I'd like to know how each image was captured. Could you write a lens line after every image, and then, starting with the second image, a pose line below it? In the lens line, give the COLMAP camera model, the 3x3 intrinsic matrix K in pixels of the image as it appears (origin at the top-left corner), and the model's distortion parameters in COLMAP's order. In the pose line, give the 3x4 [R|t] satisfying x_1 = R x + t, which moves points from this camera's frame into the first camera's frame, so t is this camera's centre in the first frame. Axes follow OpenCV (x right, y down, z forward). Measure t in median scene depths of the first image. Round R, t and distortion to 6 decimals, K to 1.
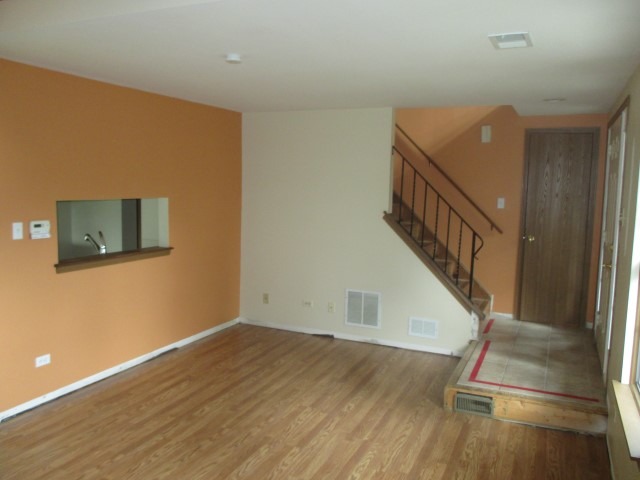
lens RADIAL K [[530.7, 0, 320.0], [0, 530.7, 240.0], [0, 0, 1]] dist [-0.030275, 0.001426]
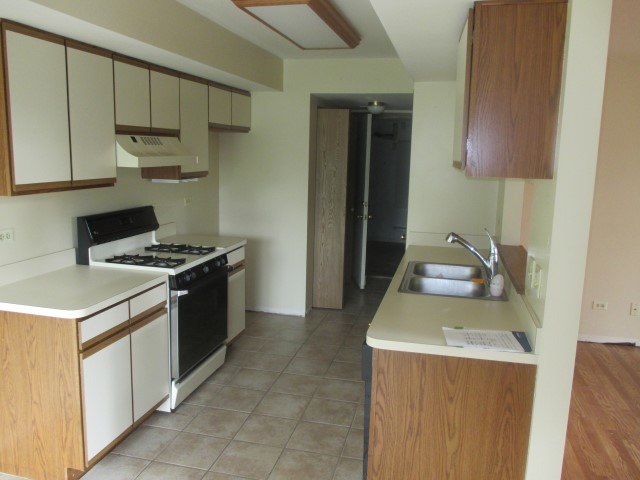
lens RADIAL K [[530.7, 0, 320.0], [0, 530.7, 240.0], [0, 0, 1]] dist [-0.030275, 0.001426]
pose [[0.981669, -0.035461, 0.187266, -0.861982], [0.023779, 0.997650, 0.064263, -0.058298], [-0.189105, -0.058632, 0.980205, 0.464247]]
